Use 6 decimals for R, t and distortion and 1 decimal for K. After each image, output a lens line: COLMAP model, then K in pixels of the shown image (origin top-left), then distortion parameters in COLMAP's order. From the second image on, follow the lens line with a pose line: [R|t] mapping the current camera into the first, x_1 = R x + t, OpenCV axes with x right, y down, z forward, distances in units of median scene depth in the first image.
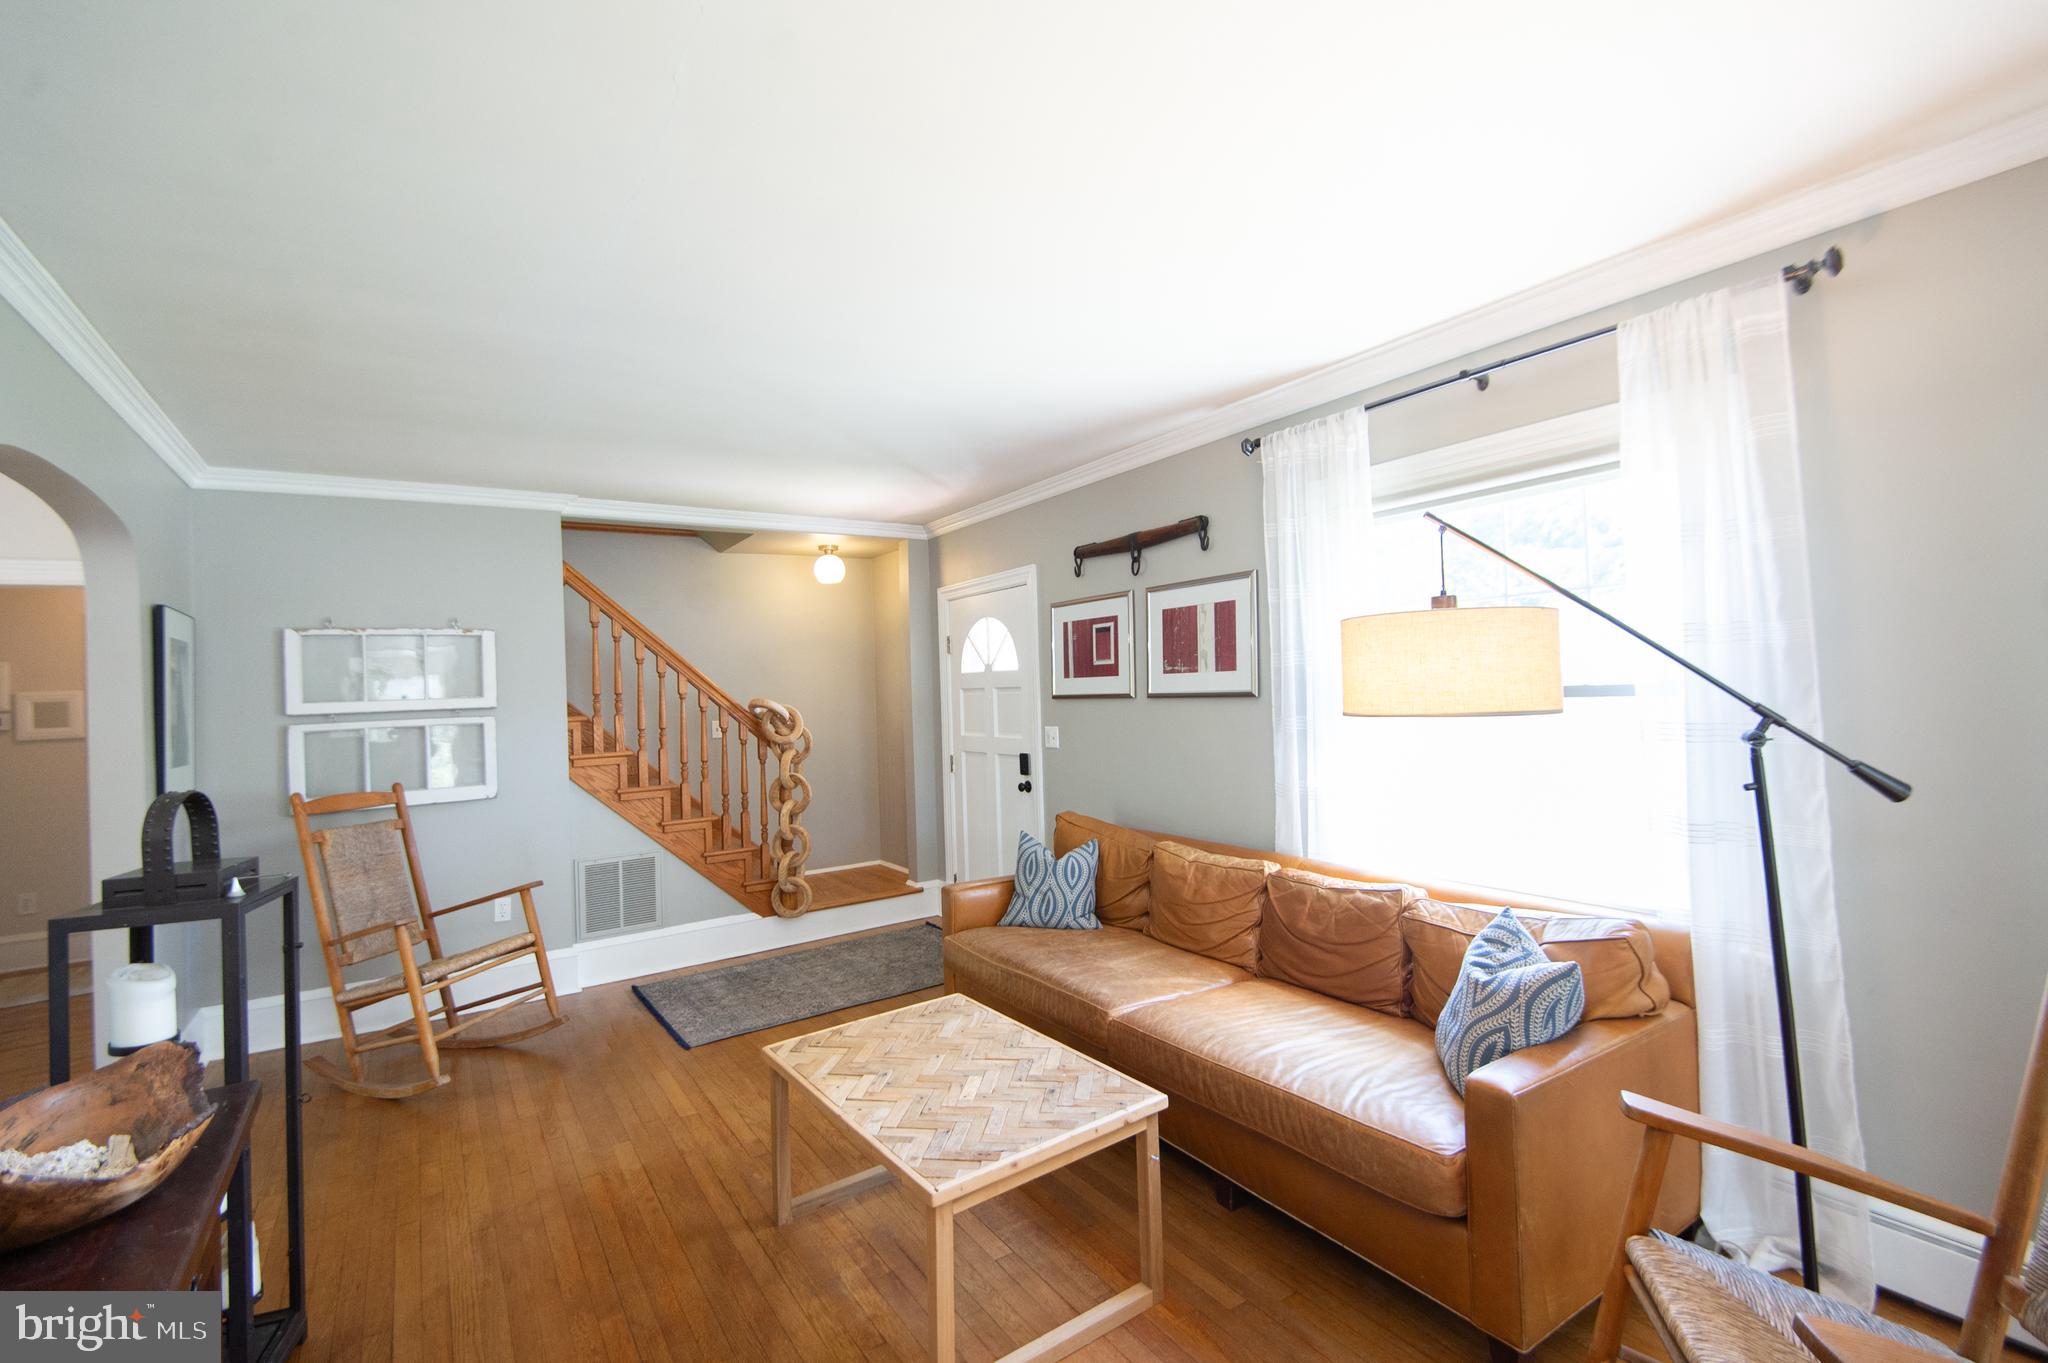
lens RADIAL K [[906.9, 0, 1037.4], [0, 906.9, 676.2], [0, 0, 1]] dist [-0.000854, -0.003186]
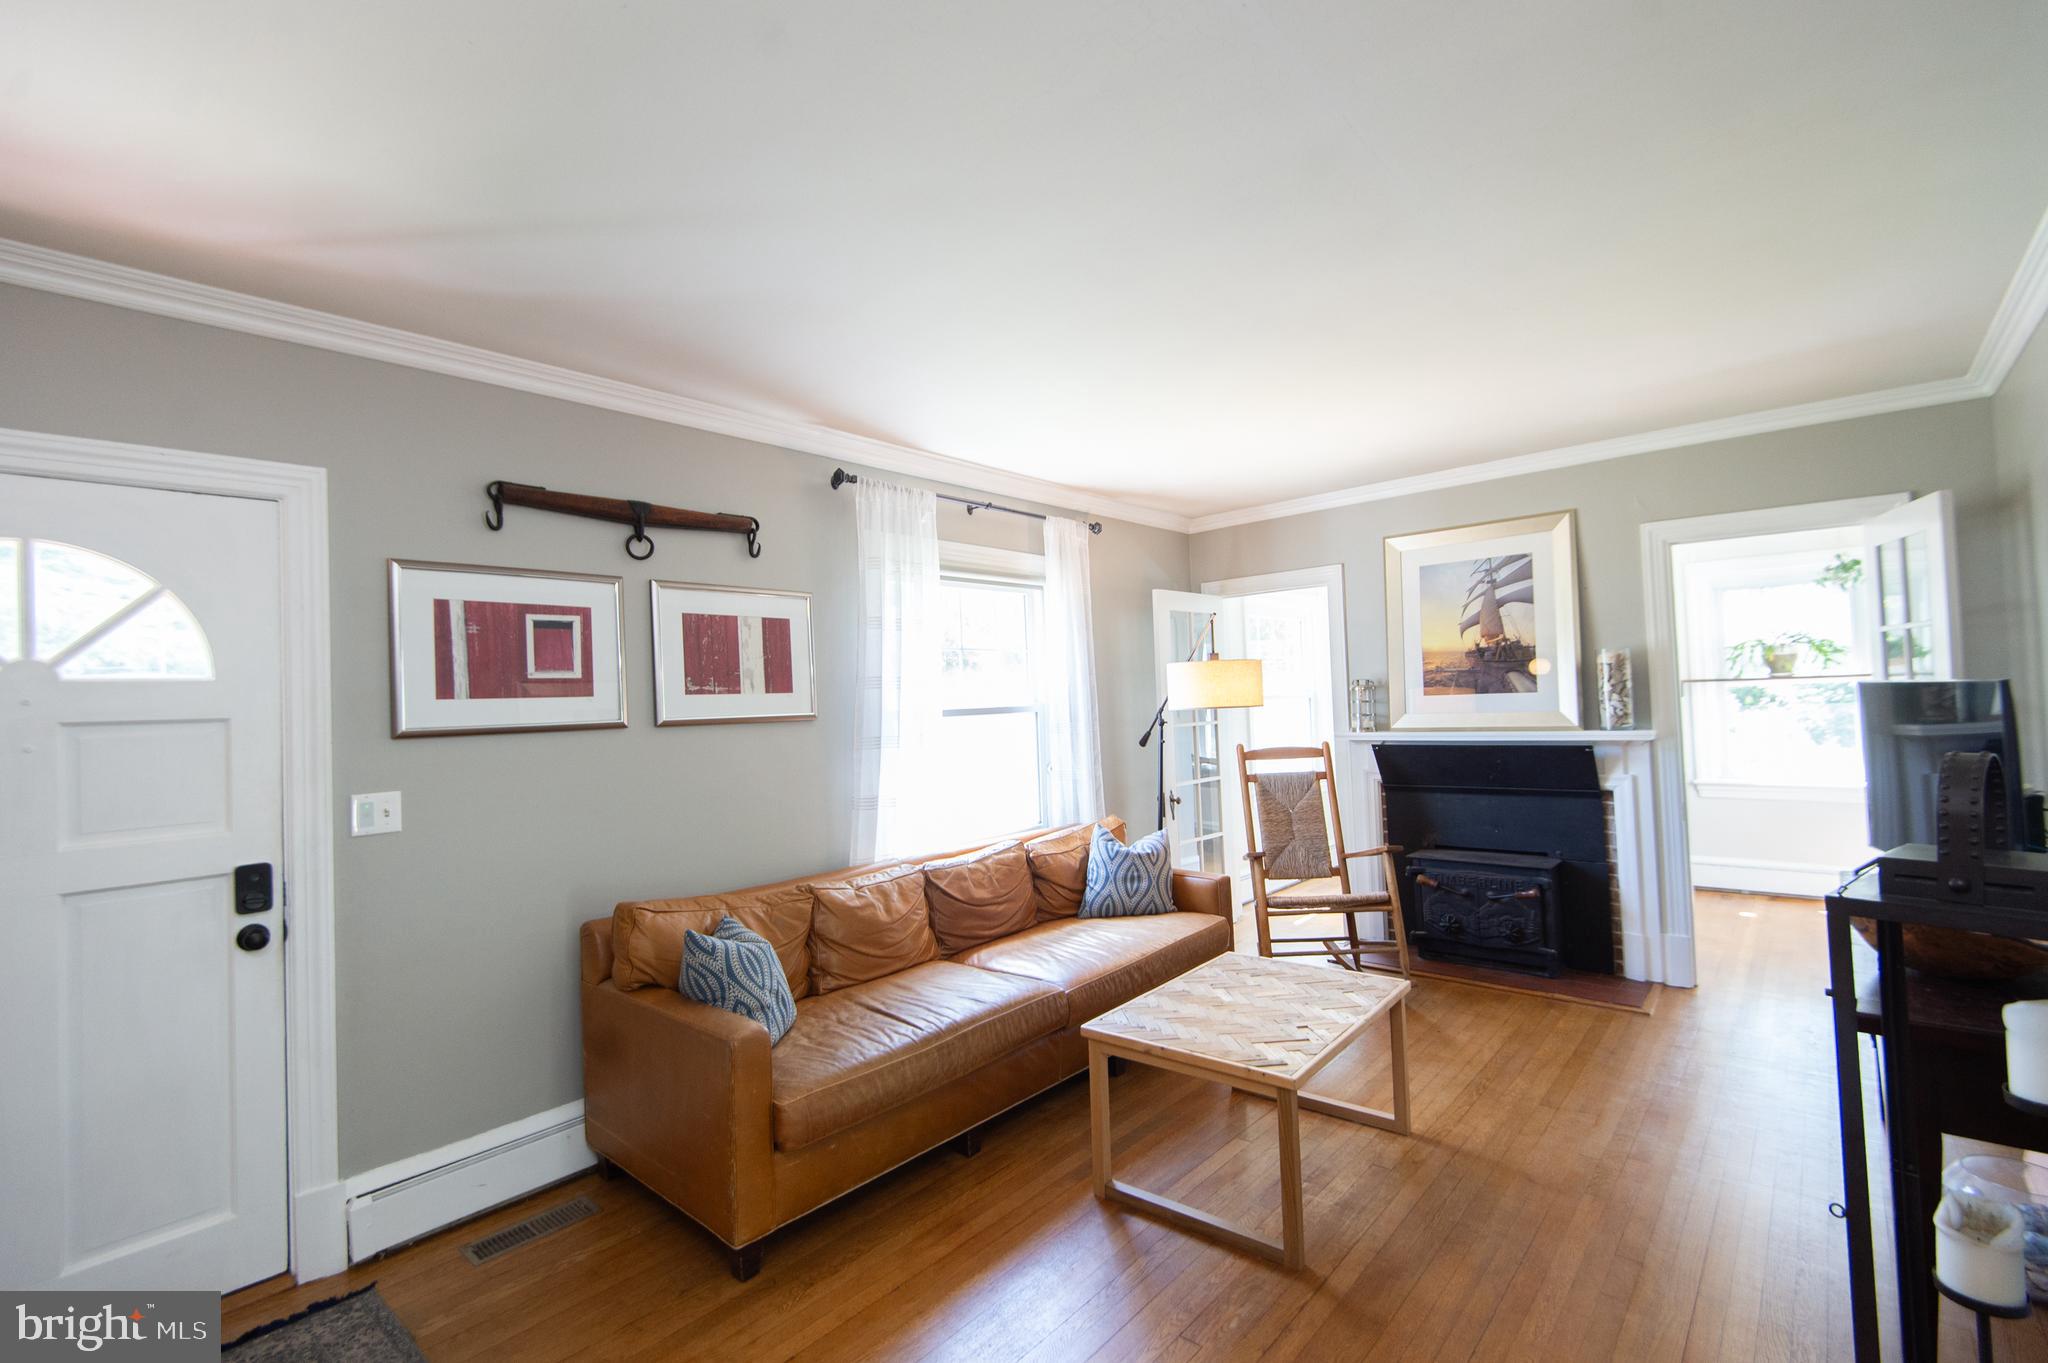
lens RADIAL K [[906.9, 0, 1042.7], [0, 906.9, 673.0], [0, 0, 1]] dist [-0.000854, -0.003186]
pose [[-0.277528, 0.070477, 0.958129, -0.699665], [0.032215, 0.997427, -0.064036, 0.039029], [-0.960177, 0.013095, -0.279085, 0.923721]]
